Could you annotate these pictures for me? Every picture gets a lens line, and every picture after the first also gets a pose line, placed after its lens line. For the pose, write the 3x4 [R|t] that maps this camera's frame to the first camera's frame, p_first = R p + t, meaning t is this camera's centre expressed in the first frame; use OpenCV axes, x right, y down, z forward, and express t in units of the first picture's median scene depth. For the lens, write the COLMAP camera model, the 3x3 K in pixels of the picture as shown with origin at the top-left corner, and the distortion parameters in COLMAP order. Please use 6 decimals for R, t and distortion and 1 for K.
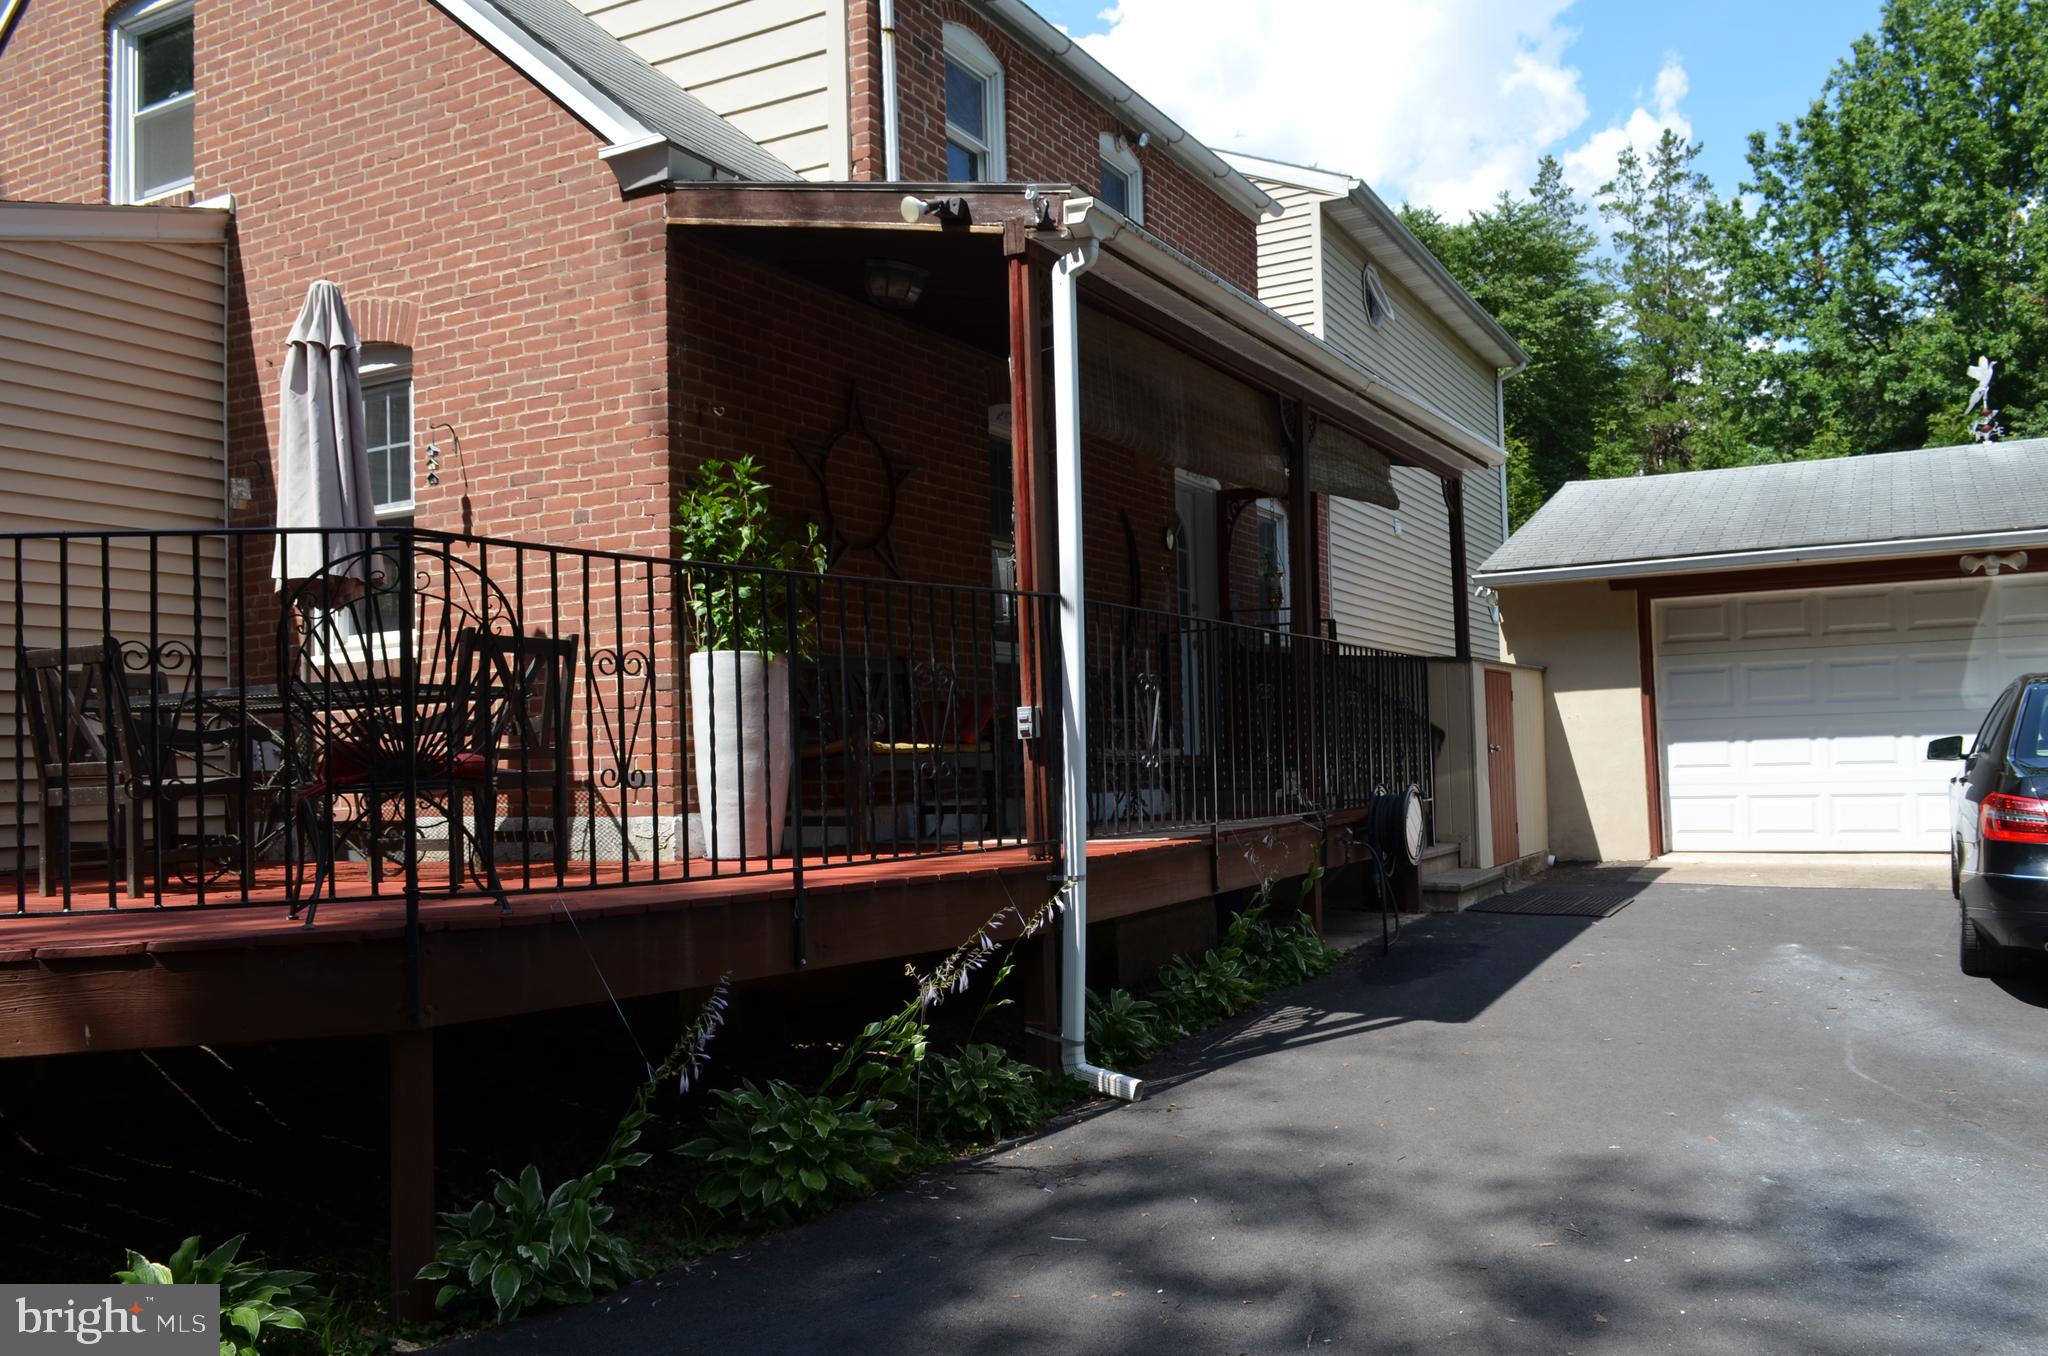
lens RADIAL K [[1592.0, 0, 1024.1], [0, 1592.0, 689.8], [0, 0, 1]] dist [-0.033024, 0.025962]
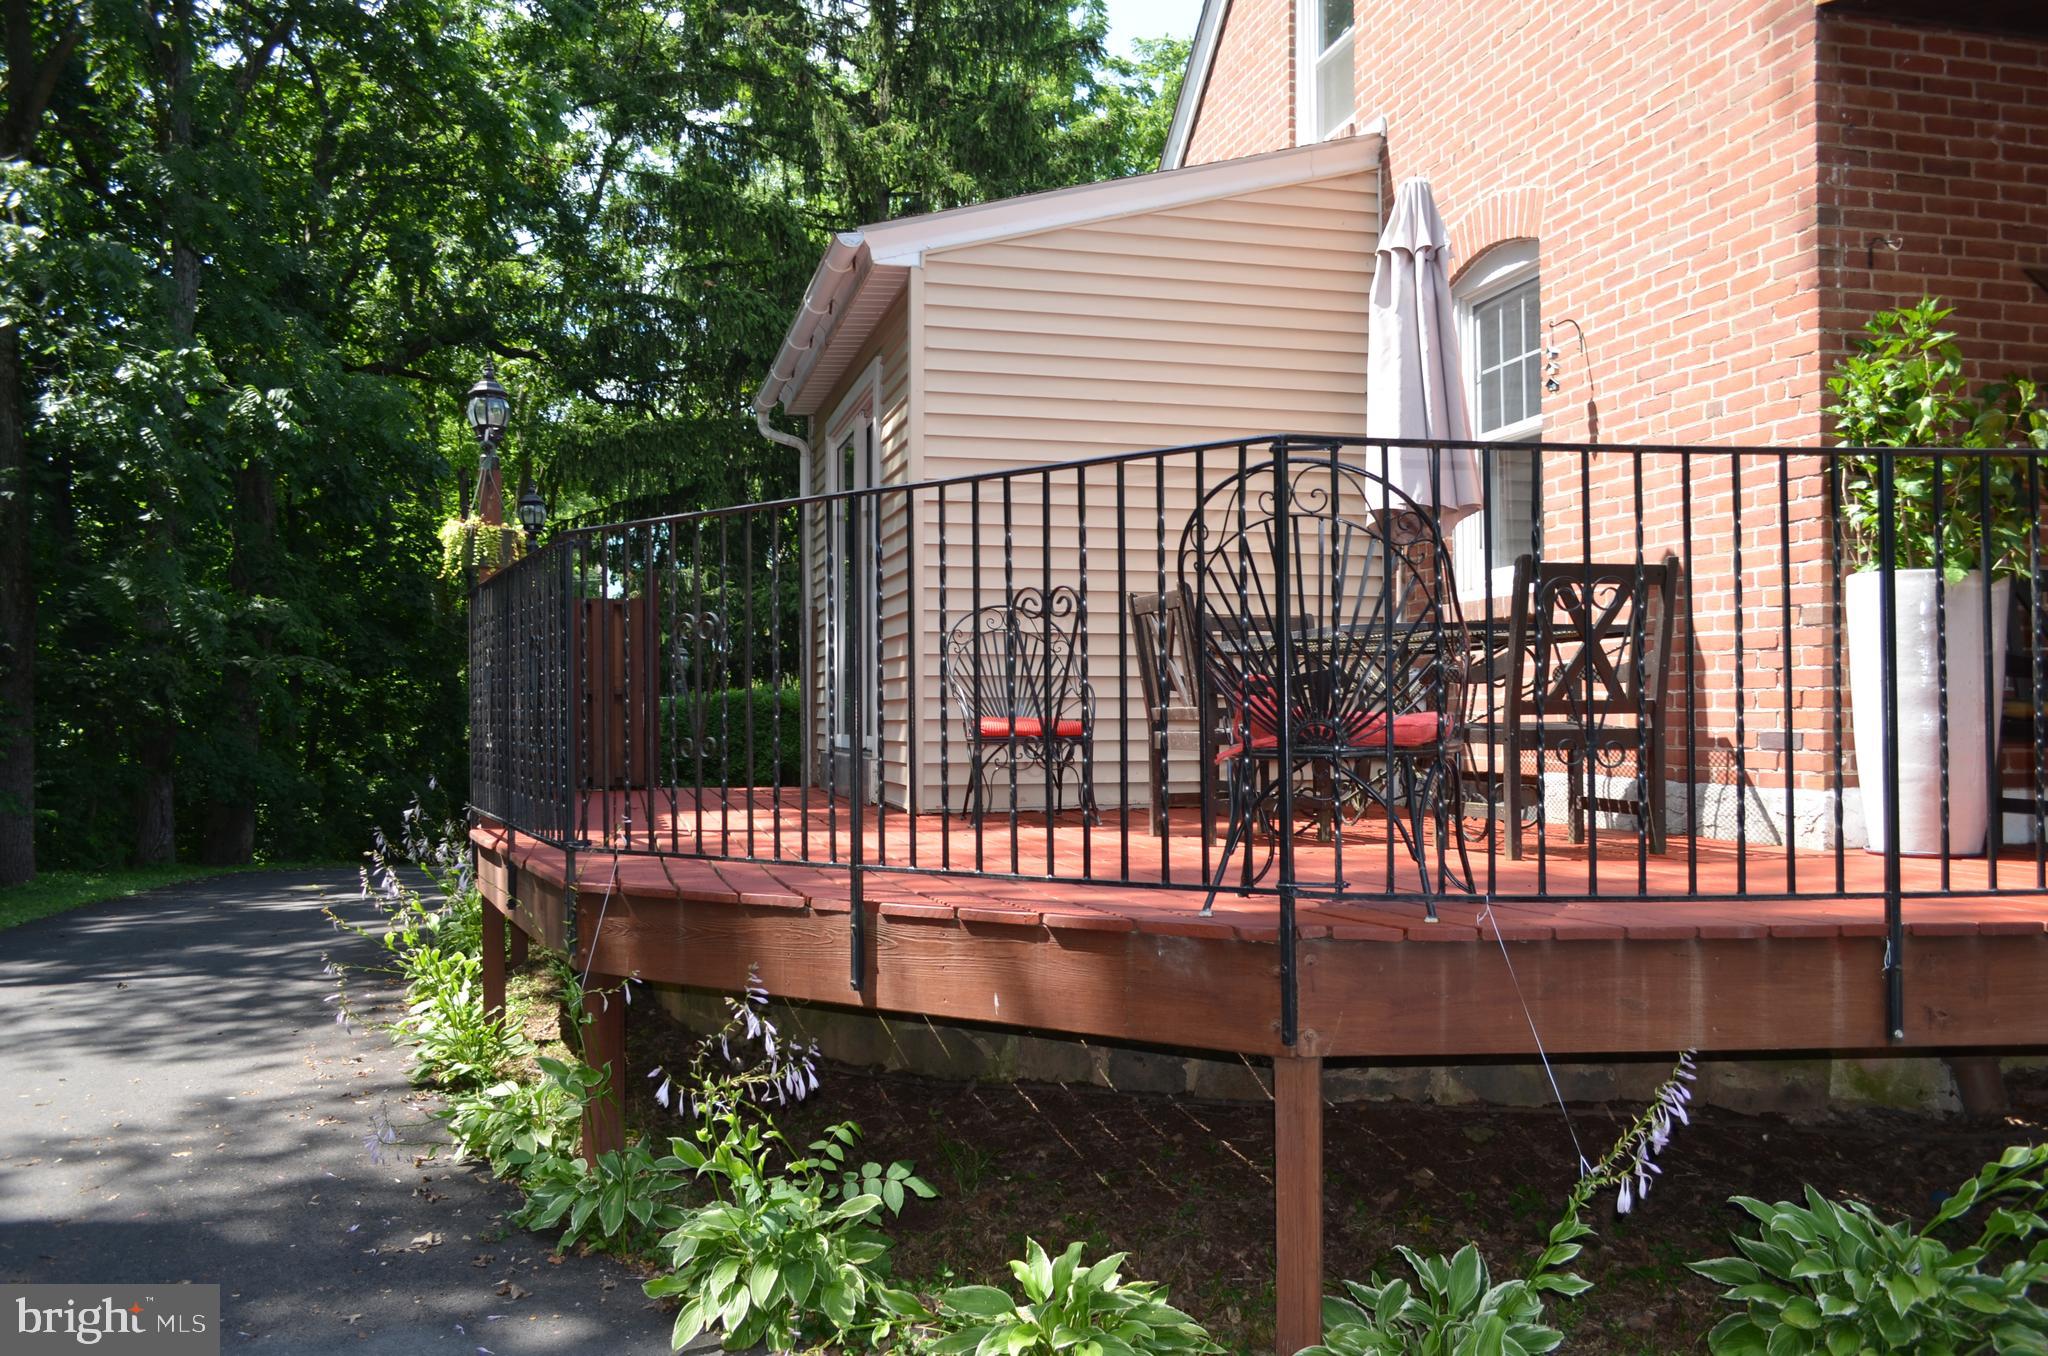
lens RADIAL K [[1592.0, 0, 1021.3], [0, 1592.0, 692.9], [0, 0, 1]] dist [-0.033024, 0.025962]
pose [[0.694182, 0.014567, -0.719652, 0.053958], [0.017015, 0.999184, 0.036638, -0.001491], [0.719599, -0.037679, 0.693367, 0.189465]]
